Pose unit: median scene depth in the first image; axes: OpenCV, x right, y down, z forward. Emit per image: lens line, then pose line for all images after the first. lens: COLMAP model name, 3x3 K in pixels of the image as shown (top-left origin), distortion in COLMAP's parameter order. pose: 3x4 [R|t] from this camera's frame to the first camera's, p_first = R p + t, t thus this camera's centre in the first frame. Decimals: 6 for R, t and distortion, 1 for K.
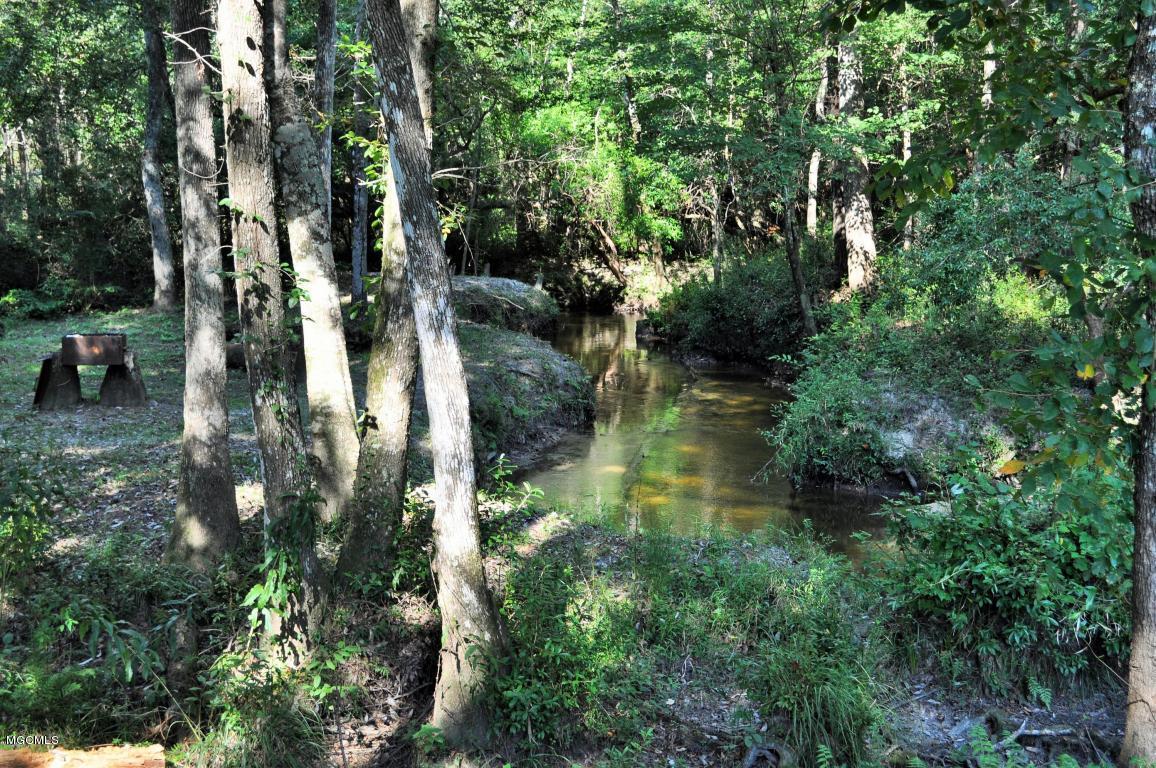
lens RADIAL K [[1724.4, 0, 578.0], [0, 1724.4, 384.0], [0, 0, 1]] dist [-0.039077, -0.060704]
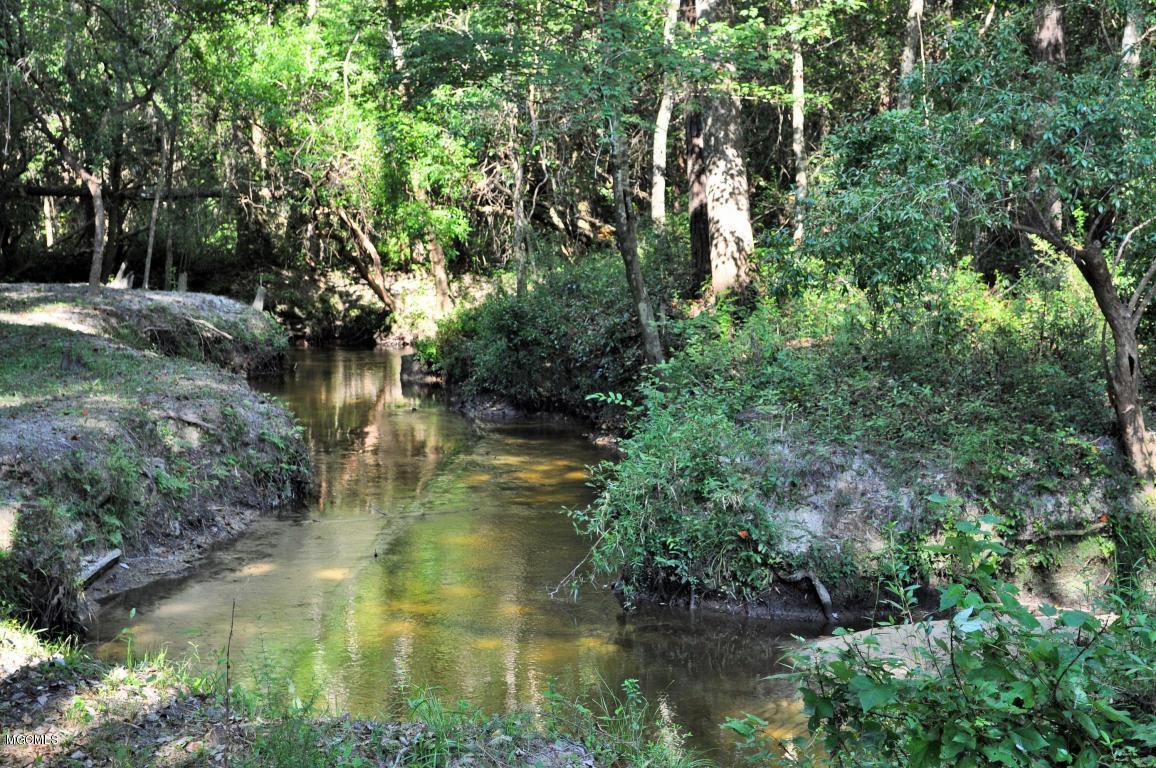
lens RADIAL K [[2224.2, 0, 578.0], [0, 2224.2, 384.0], [0, 0, 1]] dist [-0.008853, -0.119442]
pose [[0.995478, -0.001458, 0.094981, 0.025480], [0.004859, 0.999355, -0.035589, 0.007611], [-0.094868, 0.035890, 0.994843, 0.162893]]
